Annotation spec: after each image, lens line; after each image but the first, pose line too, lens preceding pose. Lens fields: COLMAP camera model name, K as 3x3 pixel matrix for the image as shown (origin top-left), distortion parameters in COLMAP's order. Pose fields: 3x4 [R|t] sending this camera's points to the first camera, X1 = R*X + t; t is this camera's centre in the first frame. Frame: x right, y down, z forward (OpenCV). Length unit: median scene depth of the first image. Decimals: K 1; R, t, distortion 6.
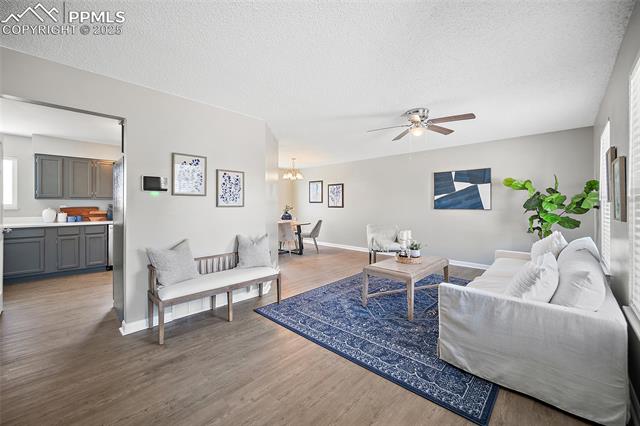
lens RADIAL K [[264.6, 0, 323.7], [0, 264.6, 209.2], [0, 0, 1]] dist [0.002686, 0.001597]
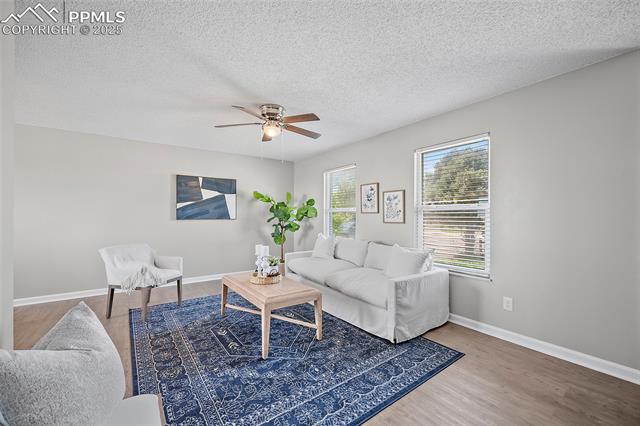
lens RADIAL K [[264.6, 0, 319.1], [0, 264.6, 214.4], [0, 0, 1]] dist [0.002686, 0.001597]
pose [[0.179119, -0.000066, 0.983827, -0.345768], [0.014387, 0.999893, -0.002553, -0.009489], [-0.983722, 0.014612, 0.179101, 0.483666]]
